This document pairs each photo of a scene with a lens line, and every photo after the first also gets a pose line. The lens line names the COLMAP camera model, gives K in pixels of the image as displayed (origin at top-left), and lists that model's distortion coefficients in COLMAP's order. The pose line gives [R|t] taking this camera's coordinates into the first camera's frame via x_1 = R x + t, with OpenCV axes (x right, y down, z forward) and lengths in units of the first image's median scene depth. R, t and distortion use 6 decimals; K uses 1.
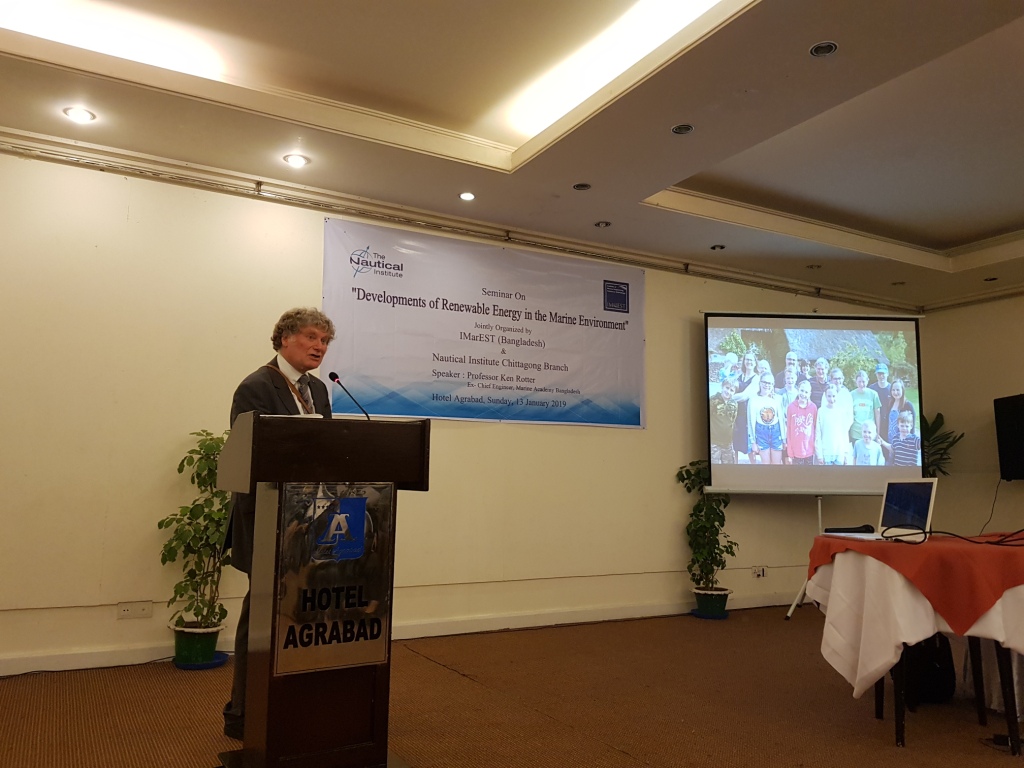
lens RADIAL K [[788.8, 0, 526.6], [0, 788.8, 393.6], [0, 0, 1]] dist [0.089396, -0.053015]
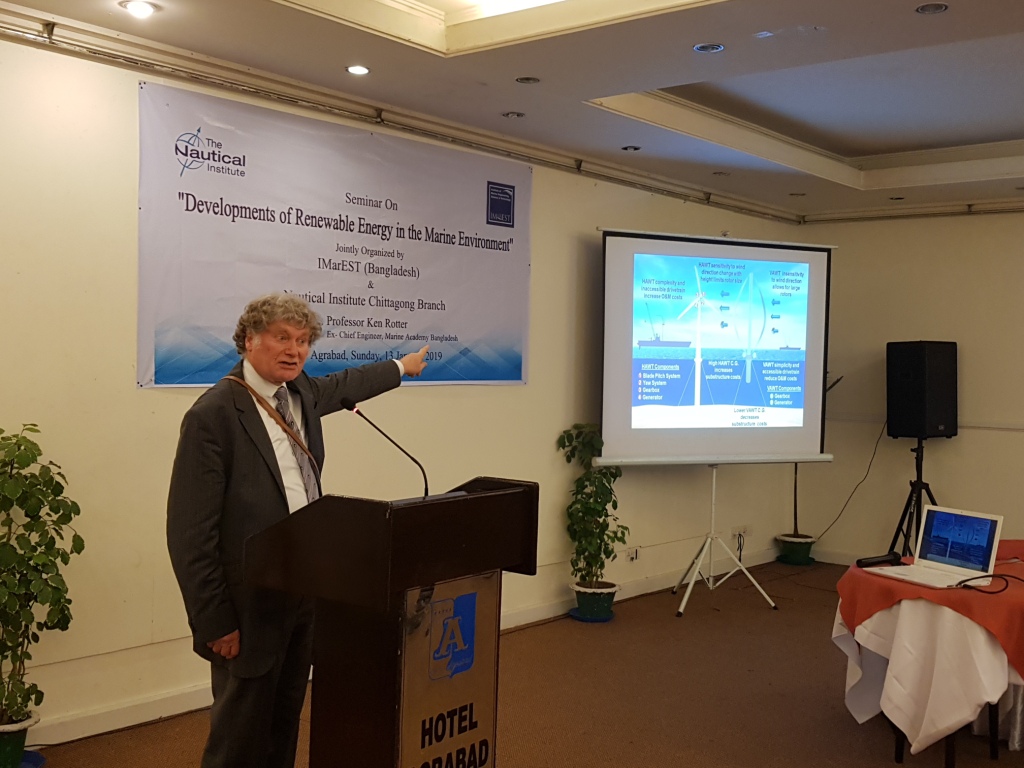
lens RADIAL K [[1146.9, 0, 523.9], [0, 1146.9, 390.5], [0, 0, 1]] dist [0.087626, 0.000000]
pose [[0.935970, 0.004807, 0.352047, -0.259717], [-0.053709, 0.990153, 0.129275, -0.099060], [-0.347959, -0.139906, 0.927012, -0.014335]]
